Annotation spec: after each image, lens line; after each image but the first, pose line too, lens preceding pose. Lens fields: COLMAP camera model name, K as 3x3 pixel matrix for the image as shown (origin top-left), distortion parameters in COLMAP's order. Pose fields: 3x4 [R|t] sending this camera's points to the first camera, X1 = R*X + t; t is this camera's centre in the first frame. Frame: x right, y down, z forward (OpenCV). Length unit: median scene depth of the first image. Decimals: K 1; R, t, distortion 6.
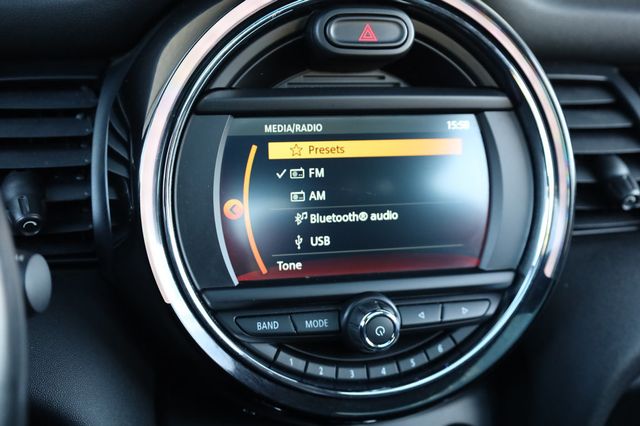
lens RADIAL K [[832.6, 0, 320.0], [0, 832.6, 213.0], [0, 0, 1]] dist [0.008970, 0.009508]
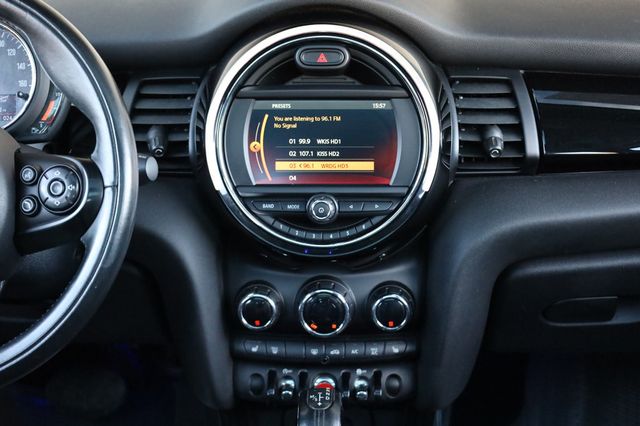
lens RADIAL K [[1155.4, 0, 320.0], [0, 1155.4, 213.0], [0, 0, 1]] dist [-0.009760, -0.043471]
pose [[0.958764, 0.040839, -0.281253, 0.806223], [-0.042371, 0.999102, 0.000633, 0.141316], [0.281026, 0.011310, 0.959634, -1.551668]]
